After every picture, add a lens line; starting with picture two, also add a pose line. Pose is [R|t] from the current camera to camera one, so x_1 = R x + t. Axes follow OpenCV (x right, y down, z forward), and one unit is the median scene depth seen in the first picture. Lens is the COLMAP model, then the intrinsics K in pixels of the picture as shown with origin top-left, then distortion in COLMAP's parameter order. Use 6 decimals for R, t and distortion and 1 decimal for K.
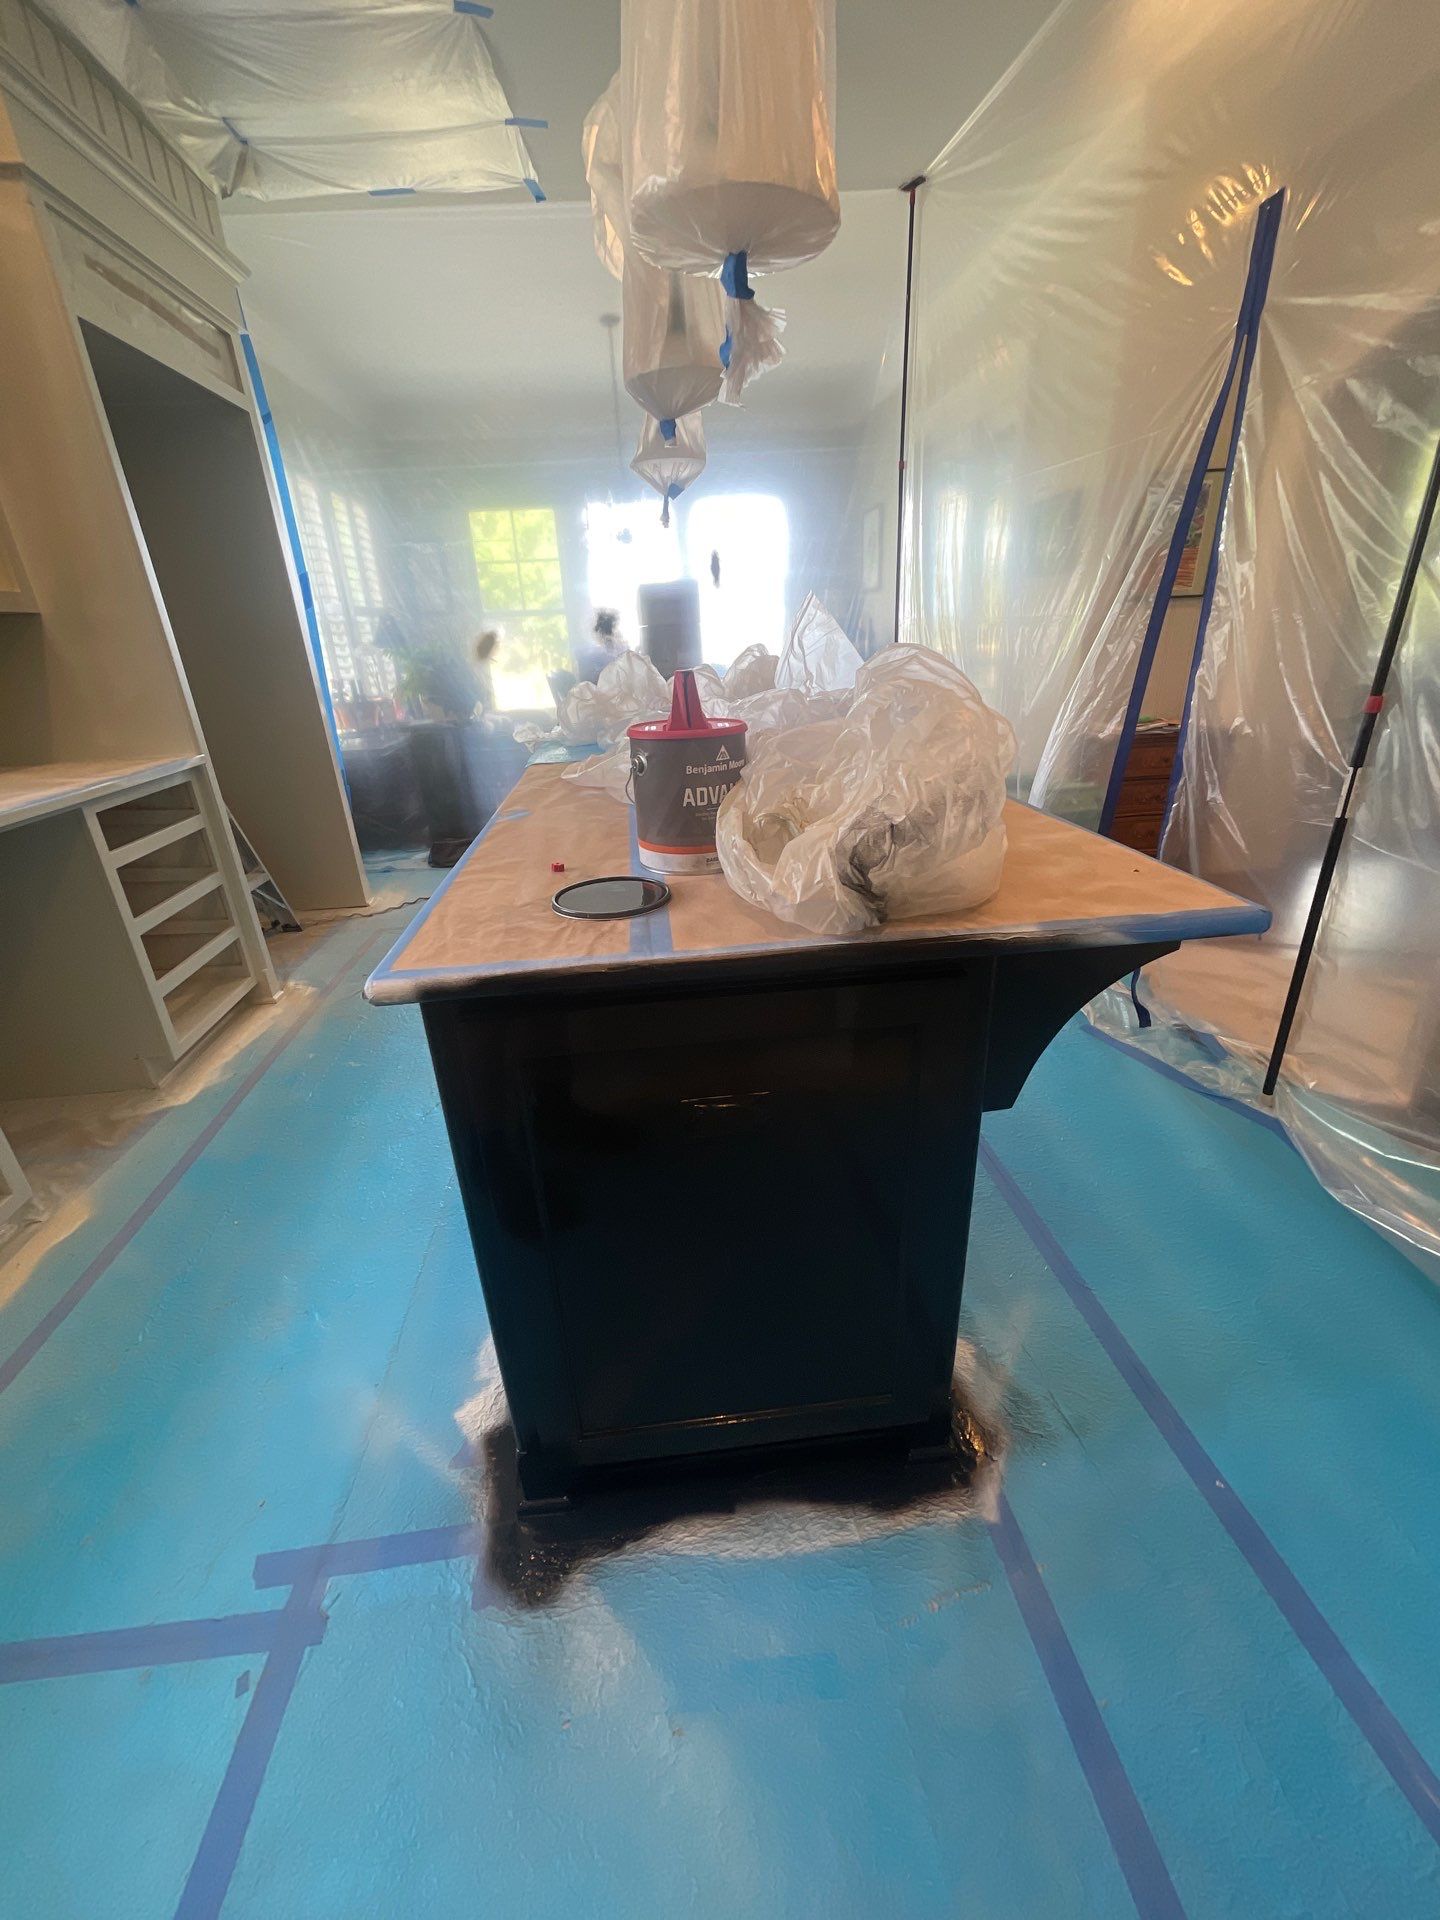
lens RADIAL K [[780.9, 0, 720.0], [0, 780.9, 960.0], [0, 0, 1]] dist [0.001054, 0.000316]
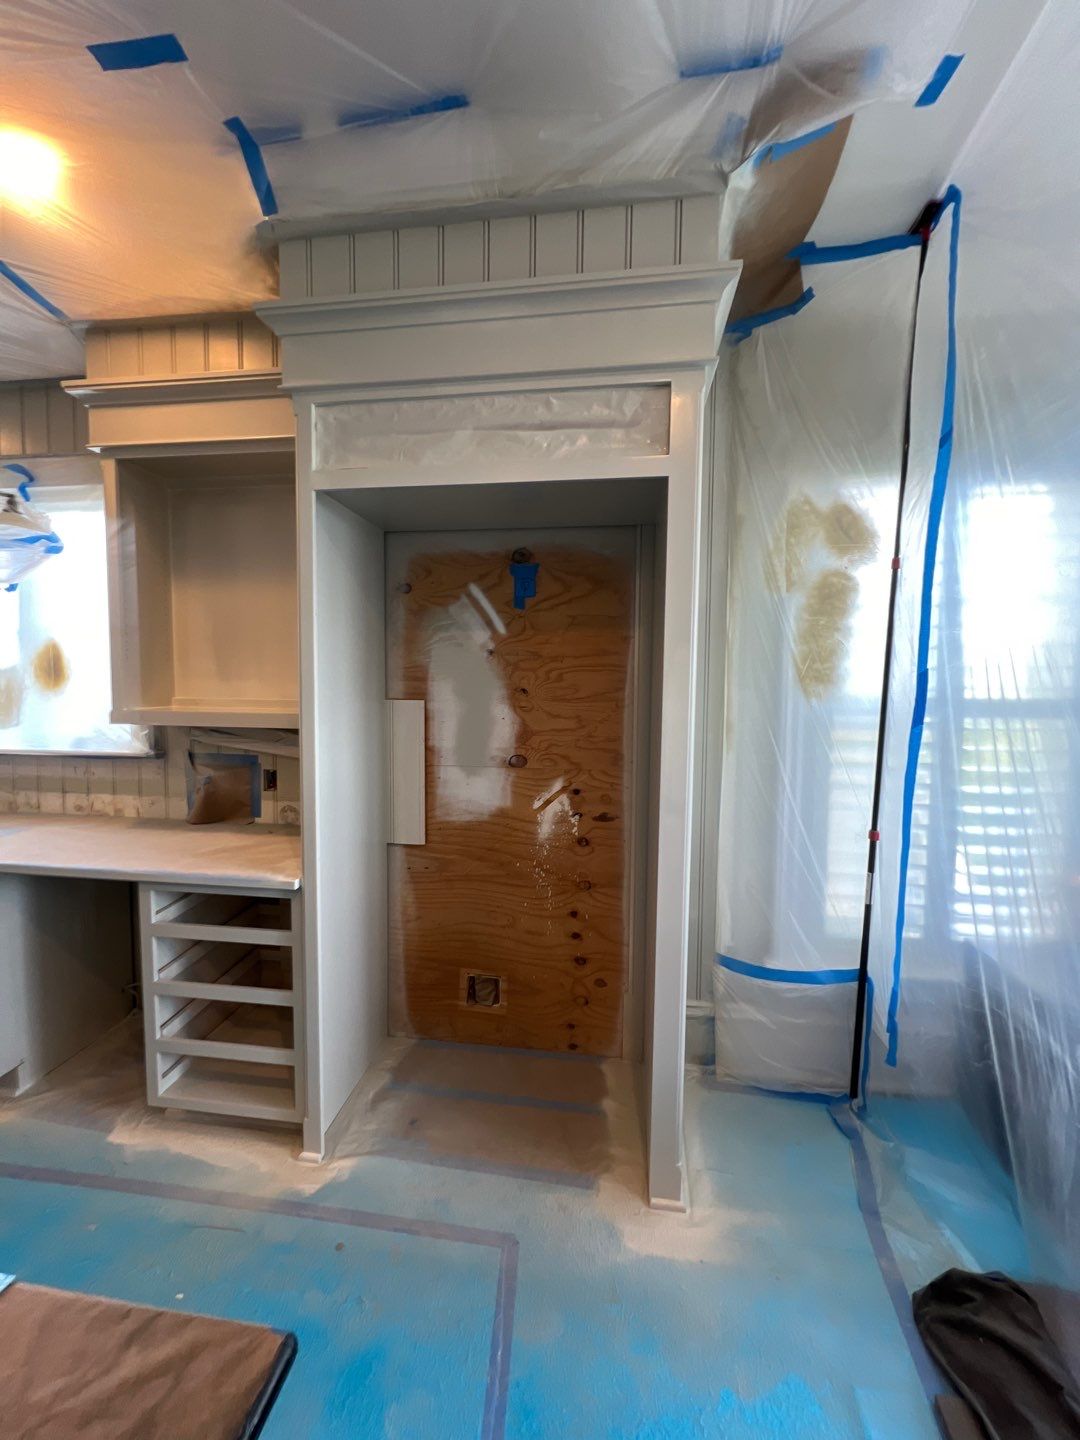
lens RADIAL K [[585.7, 0, 540.0], [0, 585.7, 720.0], [0, 0, 1]] dist [0.001054, 0.000316]
pose [[-0.236678, 0.112151, -0.965094, -0.080977], [-0.382435, 0.902376, 0.198650, -0.733685], [0.893156, 0.416102, -0.170682, 1.383062]]
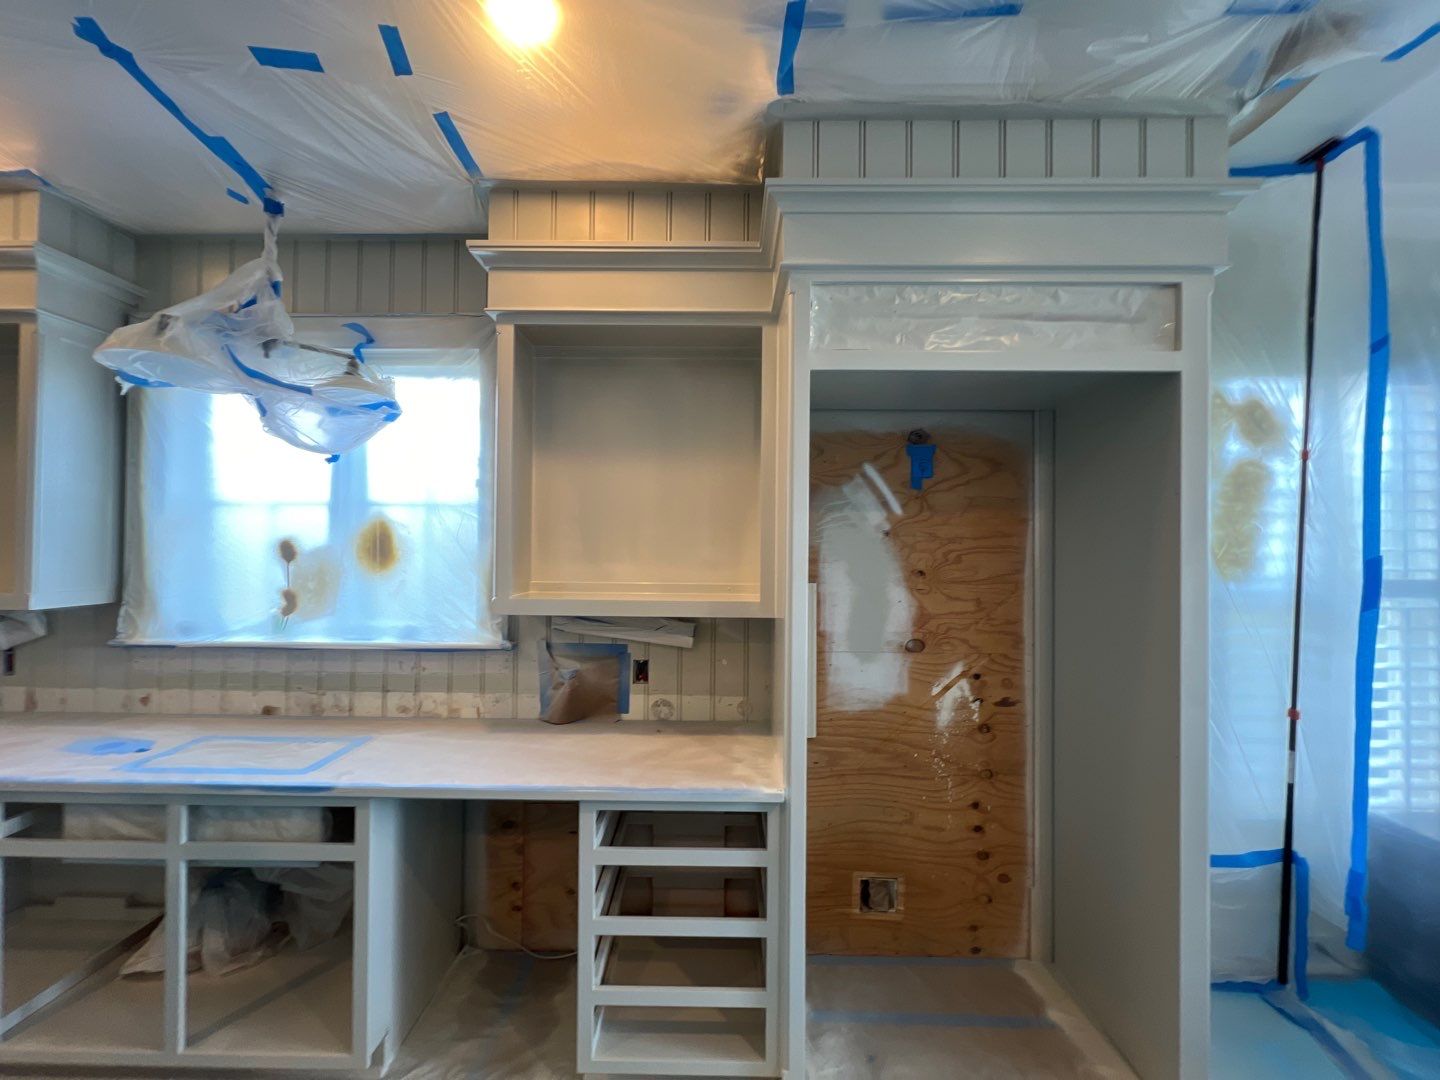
lens RADIAL K [[585.7, 0, 720.0], [0, 585.7, 540.0], [0, 0, 1]] dist [0.001054, 0.000316]
pose [[-0.113473, 0.039968, -0.992737, -0.042183], [-0.396256, 0.914461, 0.082110, -0.575340], [0.911101, 0.402695, -0.087929, 0.948481]]
